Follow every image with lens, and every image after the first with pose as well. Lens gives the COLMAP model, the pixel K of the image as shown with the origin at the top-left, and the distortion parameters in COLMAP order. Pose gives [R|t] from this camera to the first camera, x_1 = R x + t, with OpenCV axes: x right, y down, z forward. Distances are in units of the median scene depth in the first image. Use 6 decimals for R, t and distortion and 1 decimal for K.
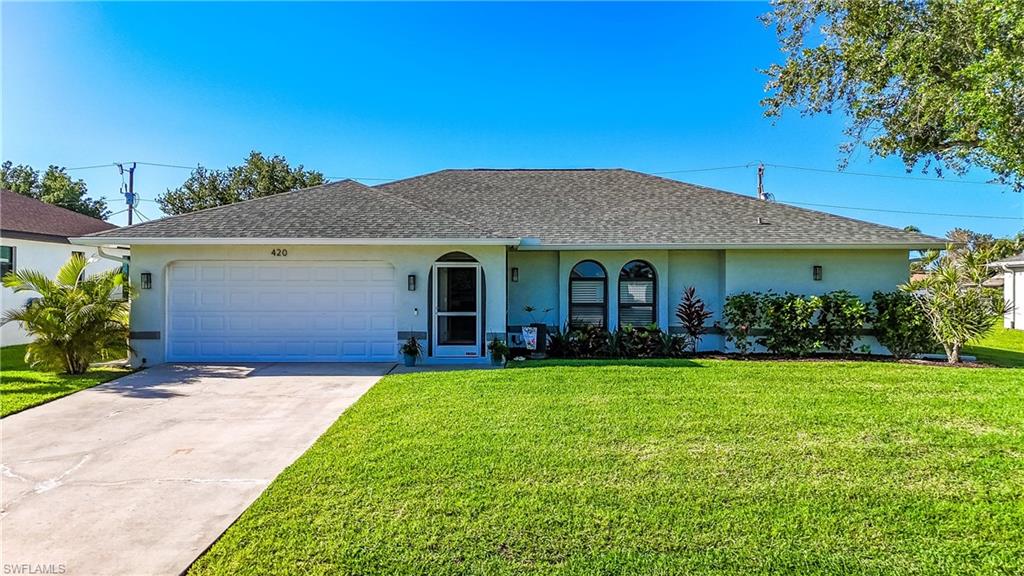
lens RADIAL K [[743.7, 0, 513.5], [0, 743.7, 273.8], [0, 0, 1]] dist [0.061970, -0.057107]
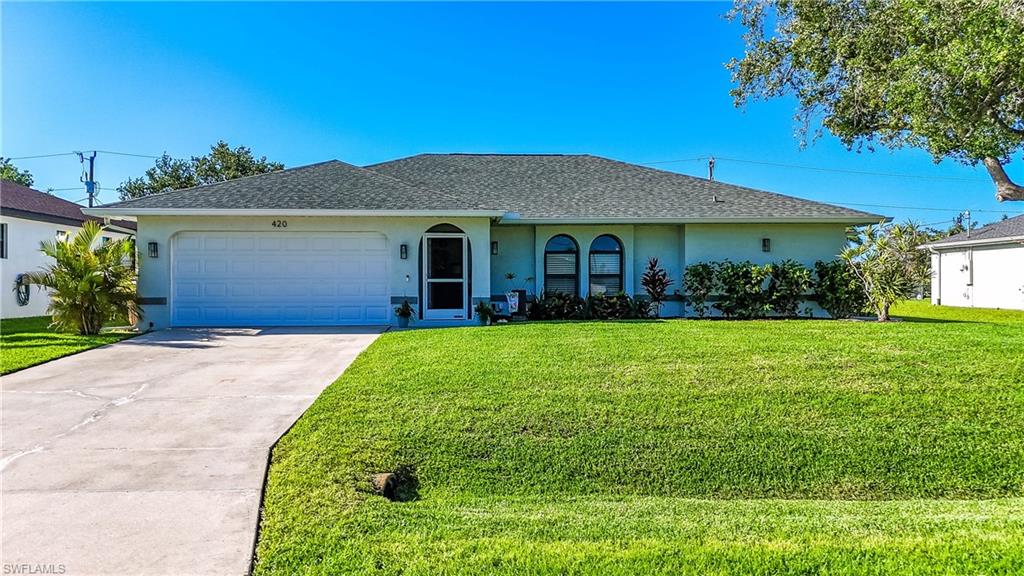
lens RADIAL K [[743.7, 0, 513.5], [0, 743.7, 273.8], [0, 0, 1]] dist [0.061970, -0.057107]
pose [[0.998014, -0.002887, 0.062928, -0.044295], [0.002708, 0.999992, 0.002929, 0.041219], [-0.062936, -0.002753, 0.998014, -0.097273]]
